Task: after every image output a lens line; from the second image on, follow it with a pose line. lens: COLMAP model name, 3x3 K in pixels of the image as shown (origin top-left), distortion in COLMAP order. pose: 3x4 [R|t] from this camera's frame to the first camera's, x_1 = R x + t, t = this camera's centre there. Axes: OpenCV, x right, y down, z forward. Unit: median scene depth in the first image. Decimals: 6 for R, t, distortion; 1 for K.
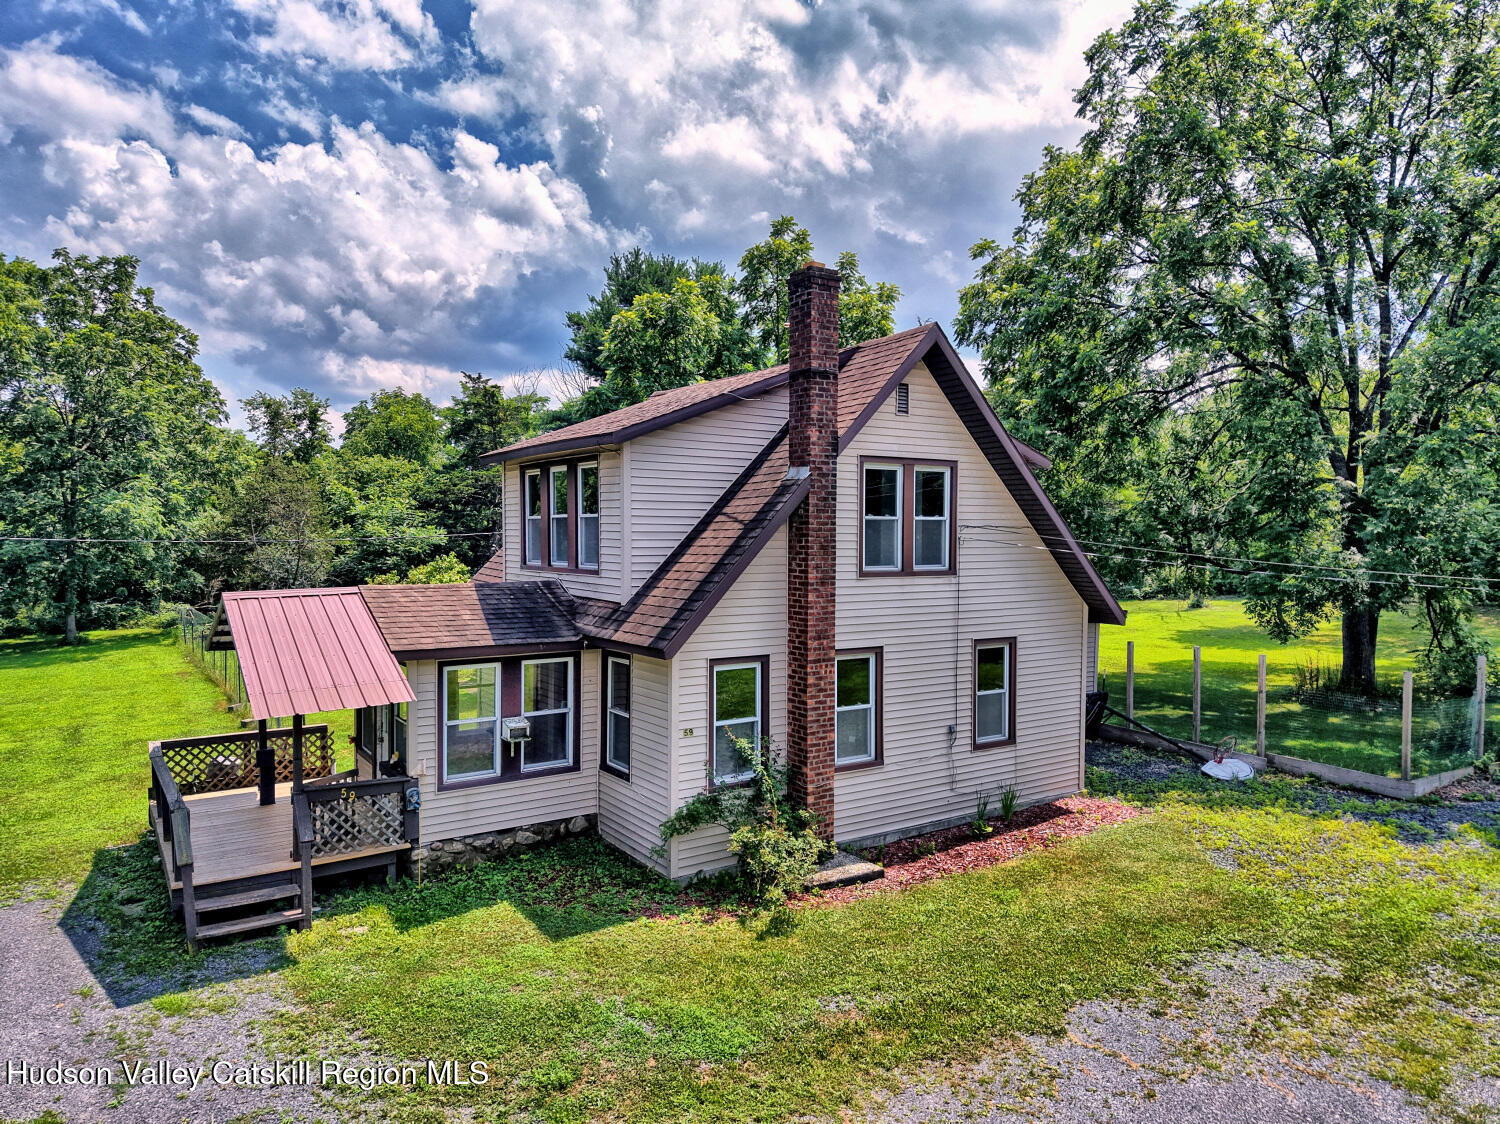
lens RADIAL K [[1003.5, 0, 750.9], [0, 1003.5, 569.2], [0, 0, 1]] dist [0.019471, -0.020801]
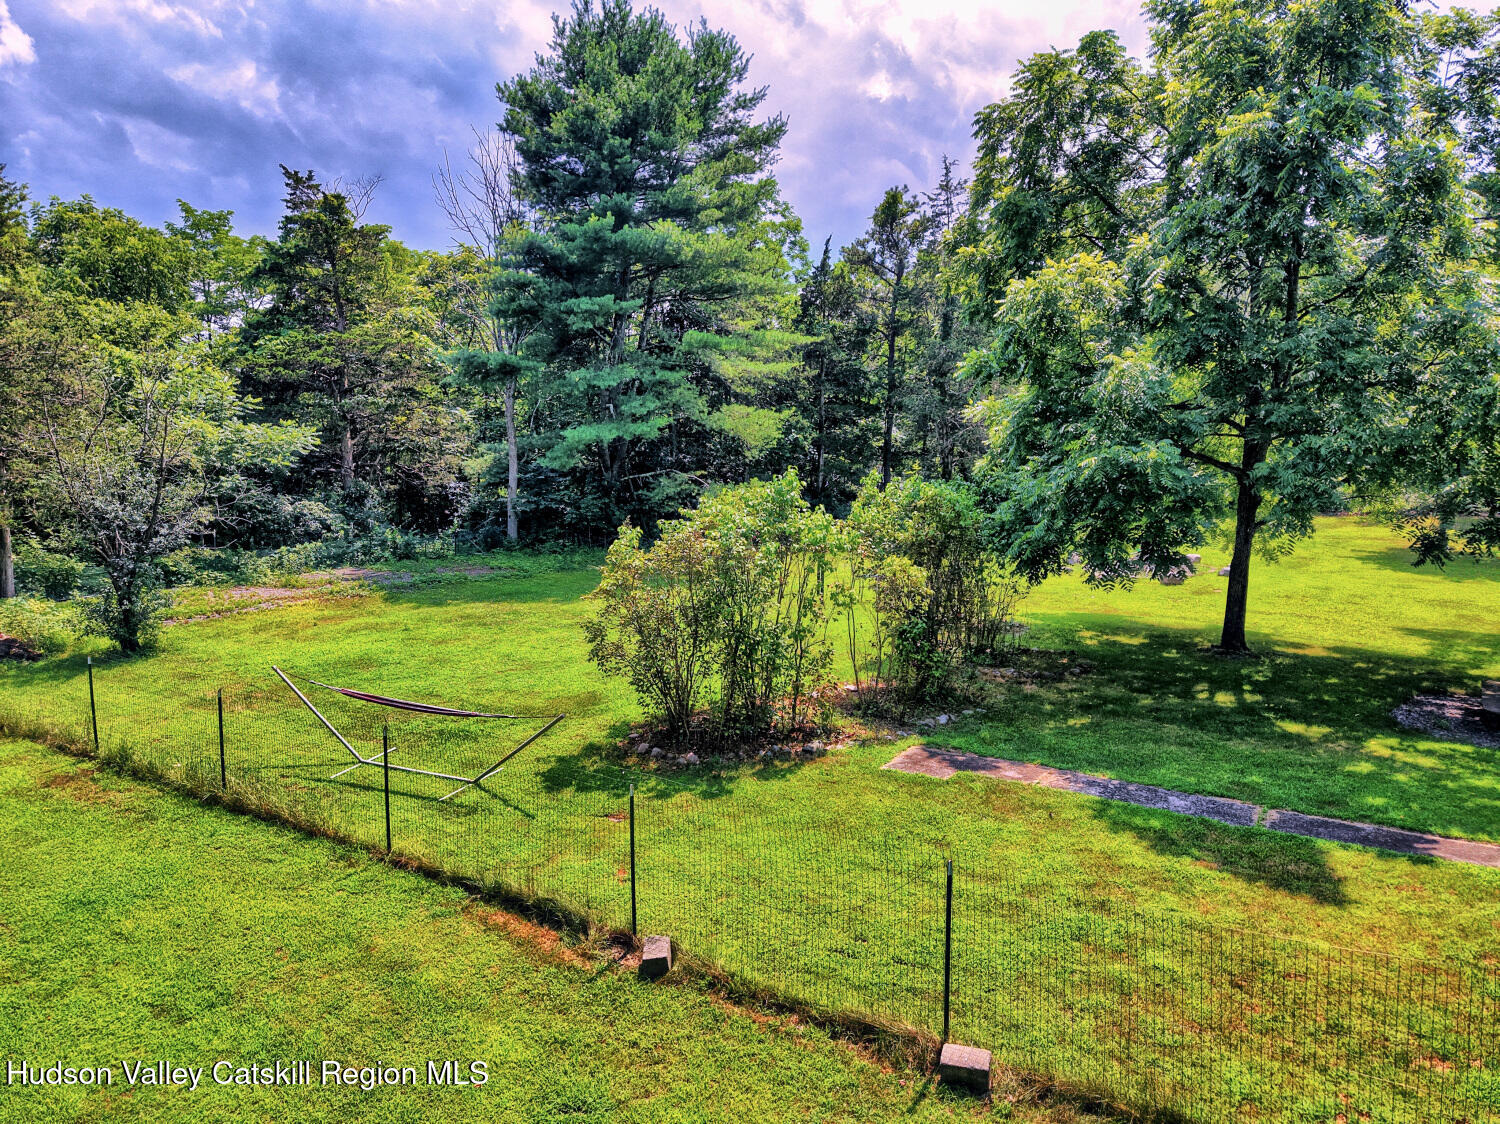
lens RADIAL K [[1003.5, 0, 750.9], [0, 1003.5, 569.2], [0, 0, 1]] dist [0.019471, -0.020801]
pose [[0.921330, -0.042706, 0.386429, -1.155120], [0.009861, 0.996196, 0.086584, -0.021280], [-0.388656, -0.075962, 0.918246, 1.357852]]
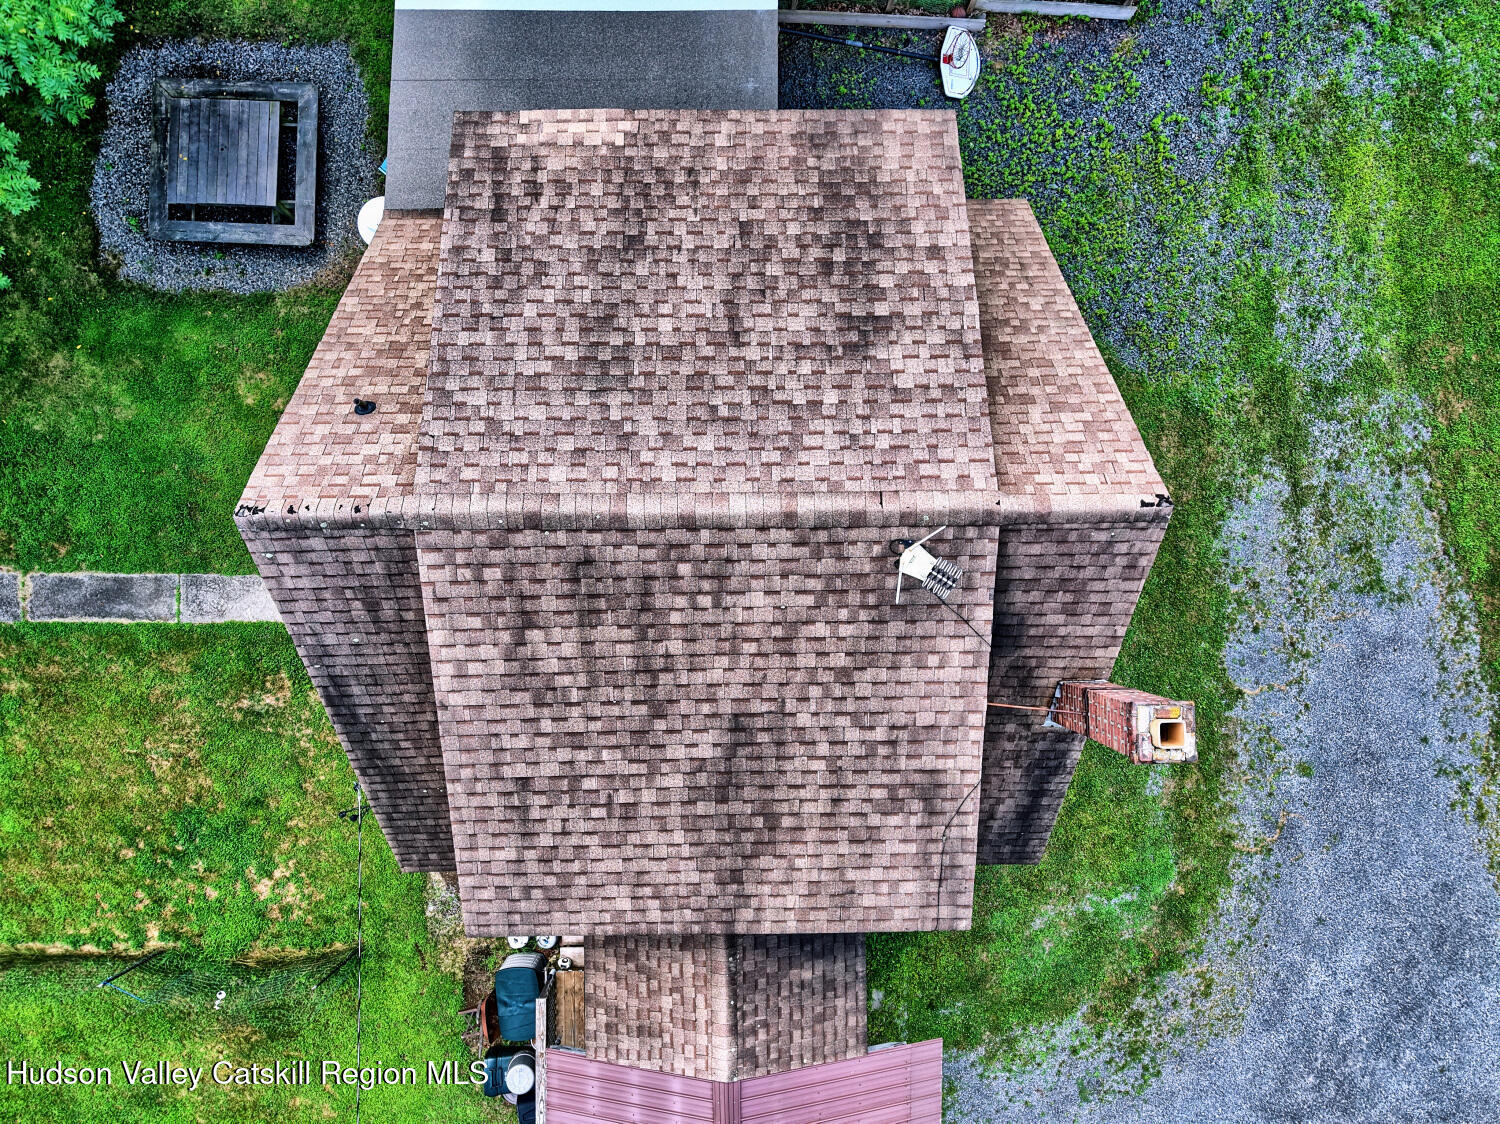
lens RADIAL K [[1003.5, 0, 750.9], [0, 1003.5, 569.2], [0, 0, 1]] dist [0.019471, -0.020801]
pose [[0.544449, -0.838703, 0.012370, -0.000491], [0.019644, 0.027492, 0.999429, -0.900404], [-0.838564, -0.543895, 0.031444, 1.202486]]
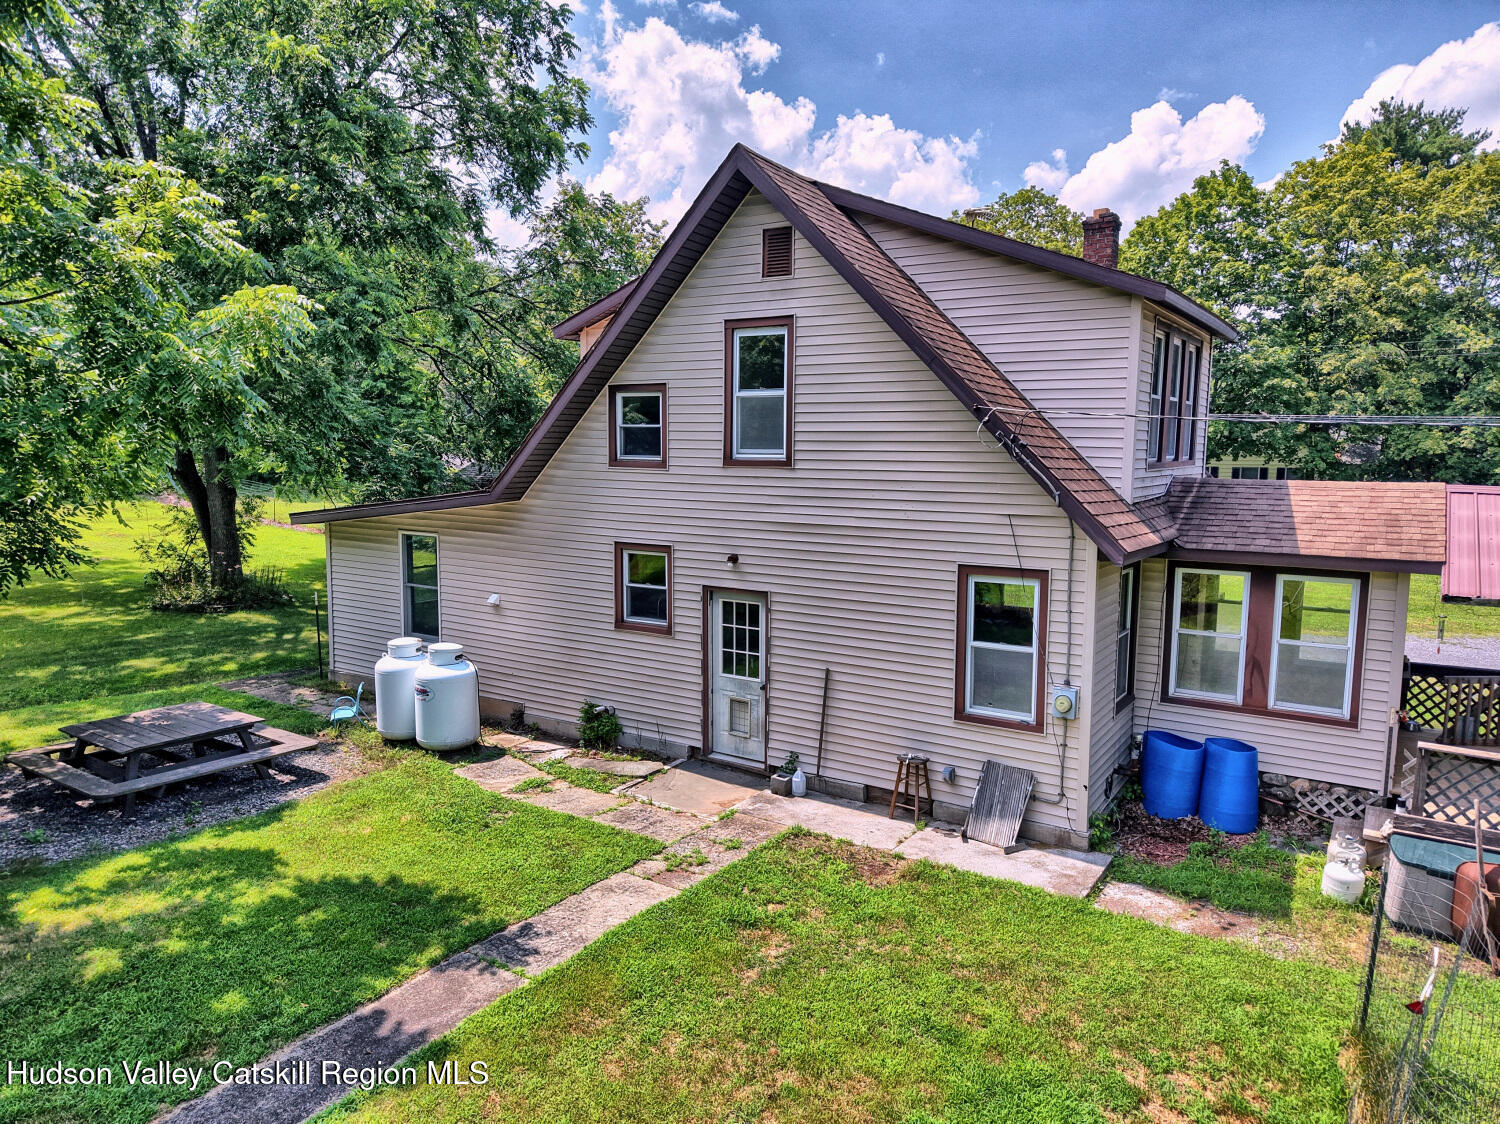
lens RADIAL K [[1003.5, 0, 750.9], [0, 1003.5, 569.2], [0, 0, 1]] dist [0.019471, -0.020801]
pose [[-0.413450, -0.130825, 0.901080, -0.921259], [0.016344, 0.988398, 0.151002, -0.055239], [-0.910380, 0.077159, -0.406515, 1.868669]]
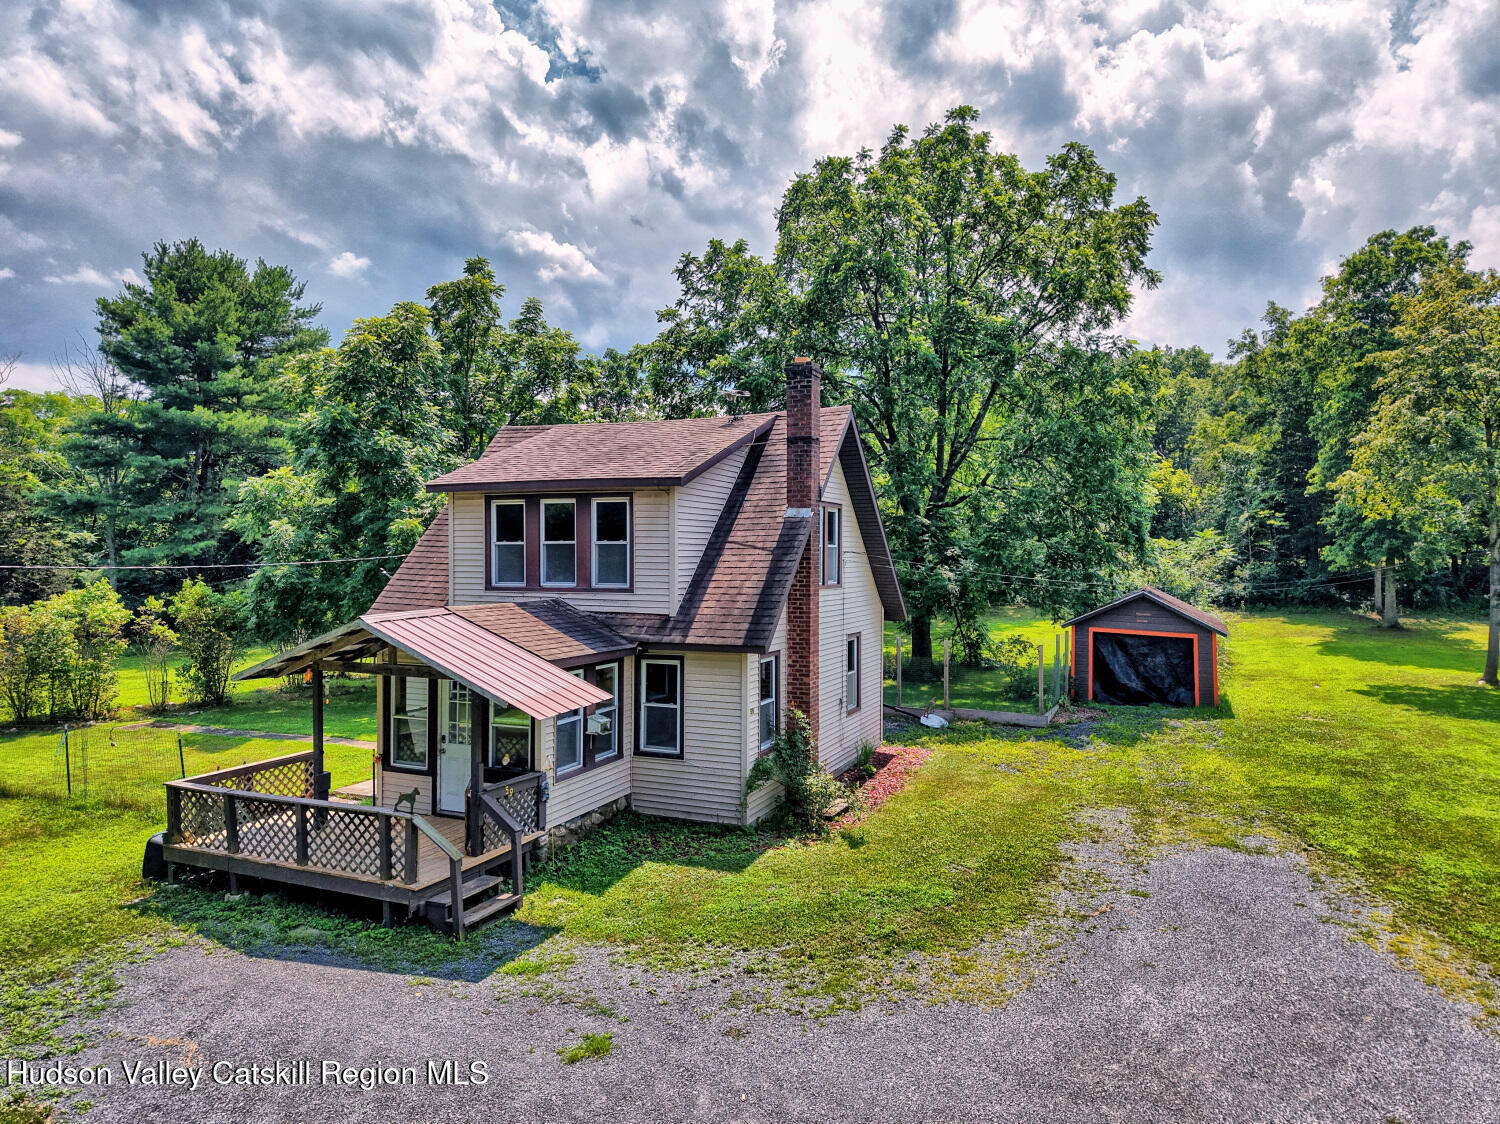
lens RADIAL K [[1003.5, 0, 750.9], [0, 1003.5, 569.2], [0, 0, 1]] dist [0.019471, -0.020801]
pose [[0.842687, -0.008904, 0.538330, -0.690922], [0.019580, 0.999709, -0.014116, -0.002687], [-0.538047, 0.022435, 0.842616, -0.086060]]
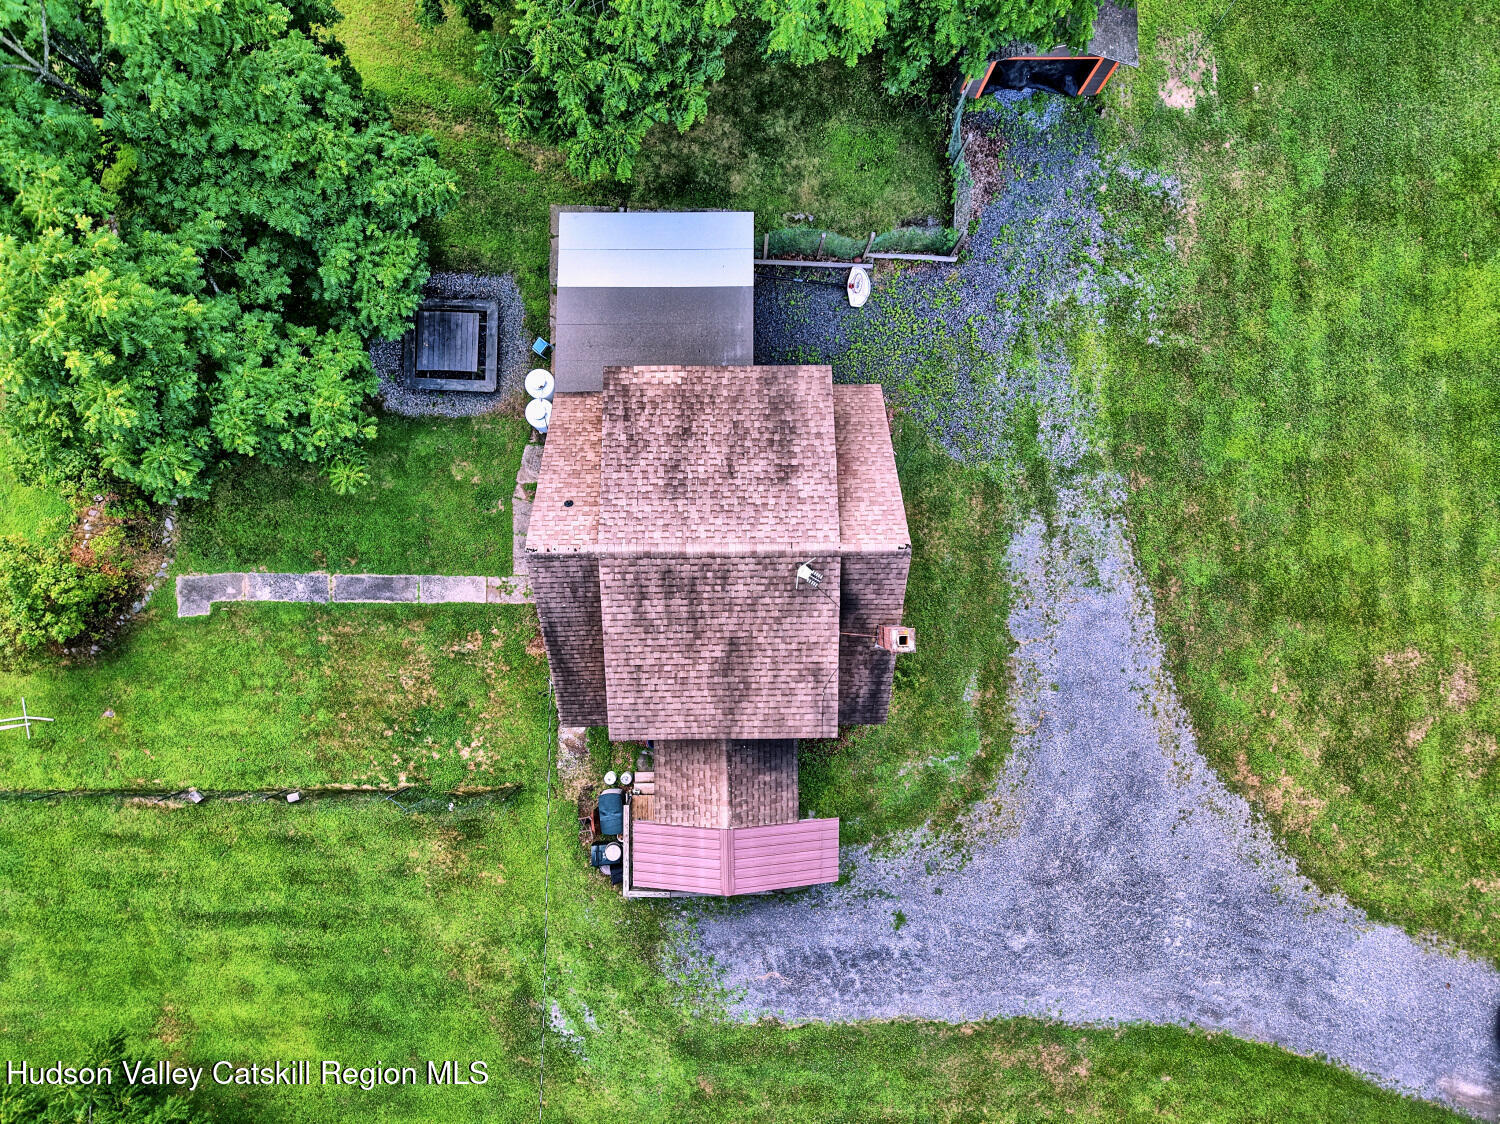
lens RADIAL K [[1002.3, 0, 751.4], [0, 1002.3, 570.1], [0, 0, 1]] dist [0.022154, -0.015099]
pose [[0.545244, -0.838192, 0.012007, 0.006559], [0.016991, 0.025370, 0.999534, -1.804096], [-0.838105, -0.544785, 0.028075, 1.165147]]
